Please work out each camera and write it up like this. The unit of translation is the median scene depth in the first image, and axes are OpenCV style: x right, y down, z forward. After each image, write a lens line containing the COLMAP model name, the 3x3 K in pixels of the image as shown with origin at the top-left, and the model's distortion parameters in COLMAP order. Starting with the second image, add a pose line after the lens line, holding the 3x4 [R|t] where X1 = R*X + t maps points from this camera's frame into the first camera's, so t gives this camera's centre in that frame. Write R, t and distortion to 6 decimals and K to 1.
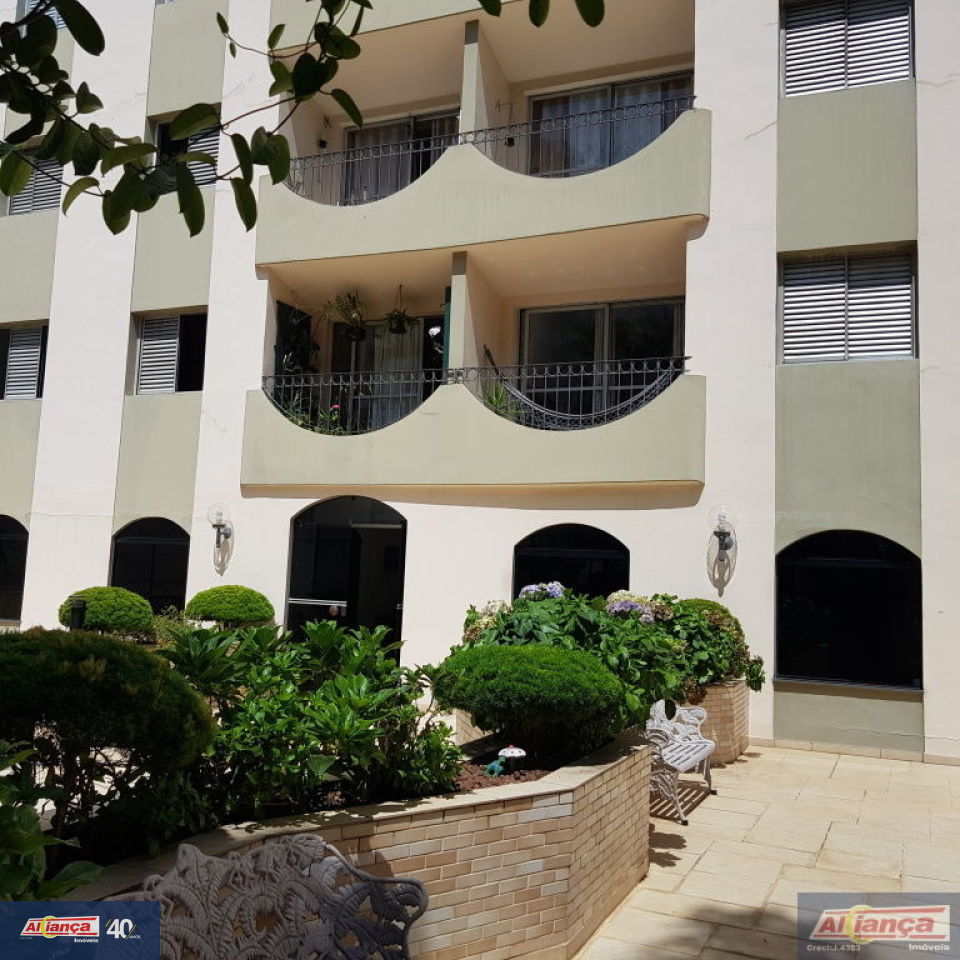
lens RADIAL K [[976.9, 0, 480.0], [0, 976.9, 480.0], [0, 0, 1]] dist [0.058325, -0.186598]
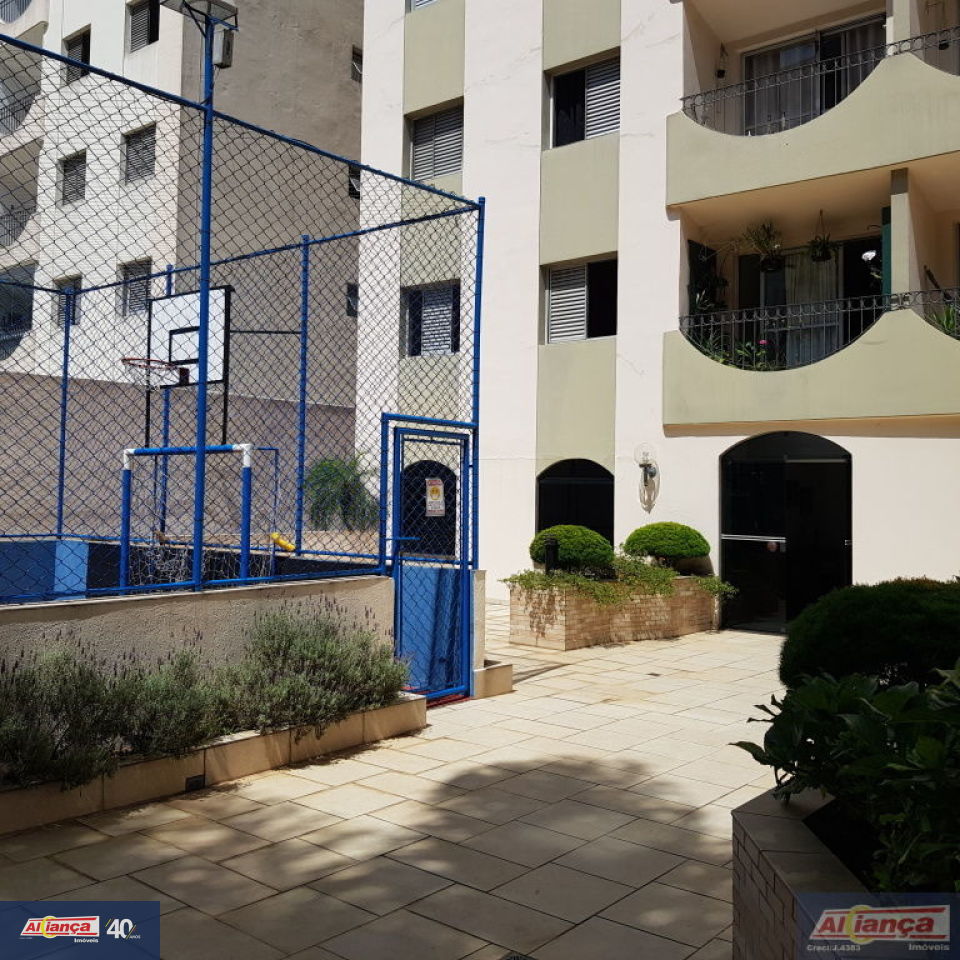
lens RADIAL K [[976.9, 0, 480.0], [0, 976.9, 480.0], [0, 0, 1]] dist [0.058325, -0.186598]
pose [[0.950823, -0.026113, -0.308633, -0.111707], [0.047631, 0.996915, 0.062392, -0.010817], [0.306052, -0.074024, 0.949133, -0.040034]]
